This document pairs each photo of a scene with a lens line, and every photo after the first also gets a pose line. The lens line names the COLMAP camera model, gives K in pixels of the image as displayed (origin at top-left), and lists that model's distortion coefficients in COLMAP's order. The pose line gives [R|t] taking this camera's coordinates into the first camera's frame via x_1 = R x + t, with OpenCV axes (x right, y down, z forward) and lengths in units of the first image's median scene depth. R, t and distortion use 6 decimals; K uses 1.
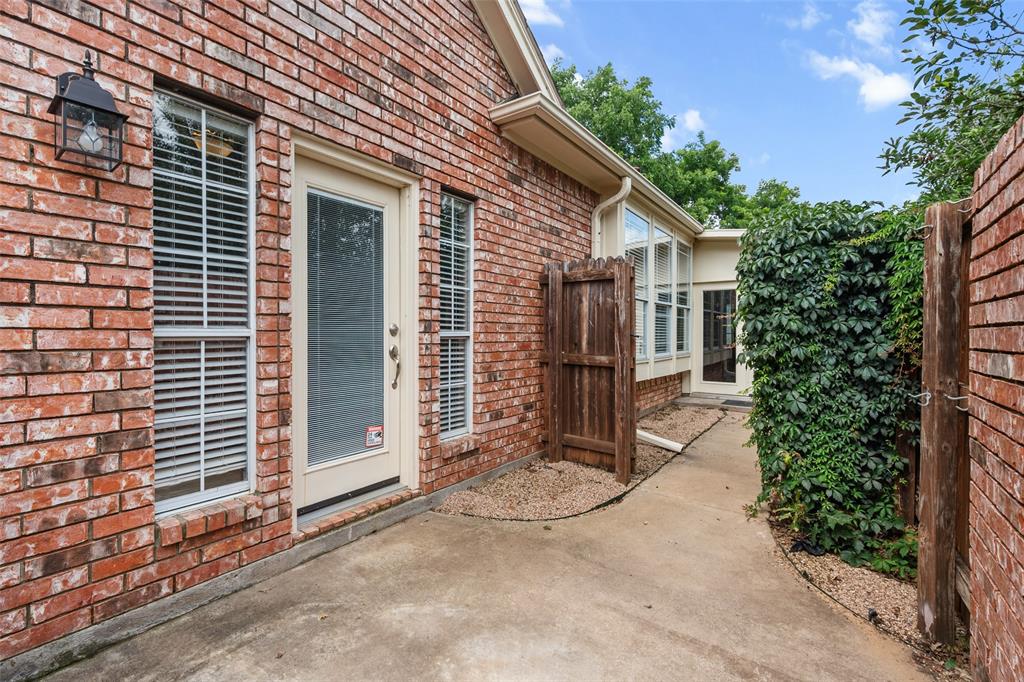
lens RADIAL K [[454.0, 0, 519.7], [0, 454.0, 336.4], [0, 0, 1]] dist [0.008420, -0.000160]
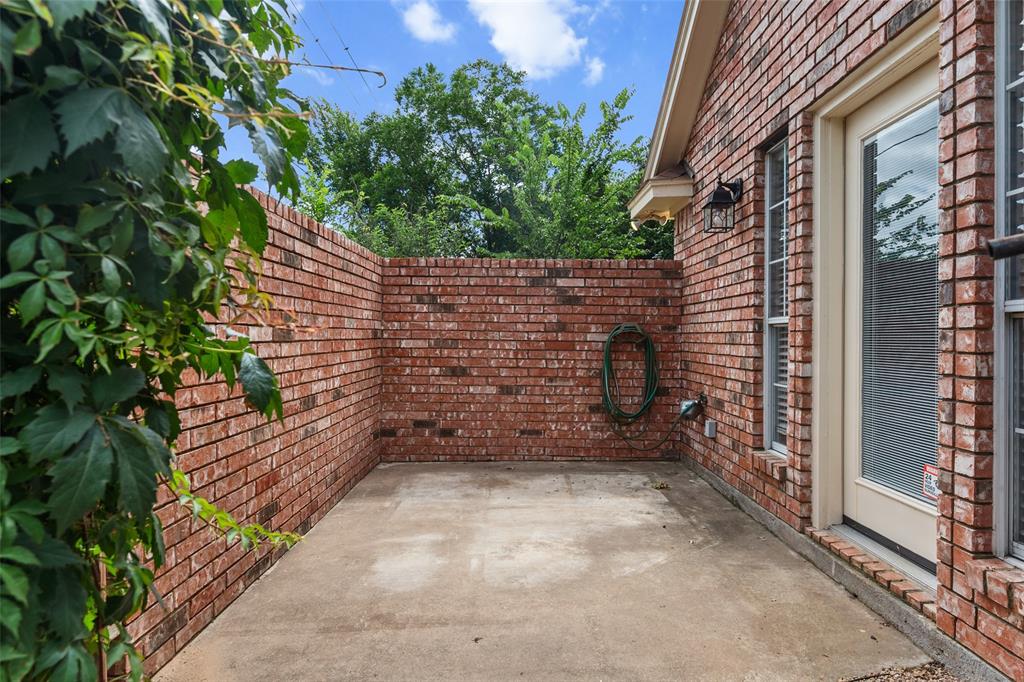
lens RADIAL K [[546.5, 0, 512.0], [0, 546.5, 341.0], [0, 0, 1]] dist [-0.000256, -0.000073]
pose [[-0.825681, -0.001203, -0.564135, 0.821205], [-0.007156, 0.999940, 0.008341, 0.044238], [0.564091, 0.010924, -0.825640, 1.916585]]
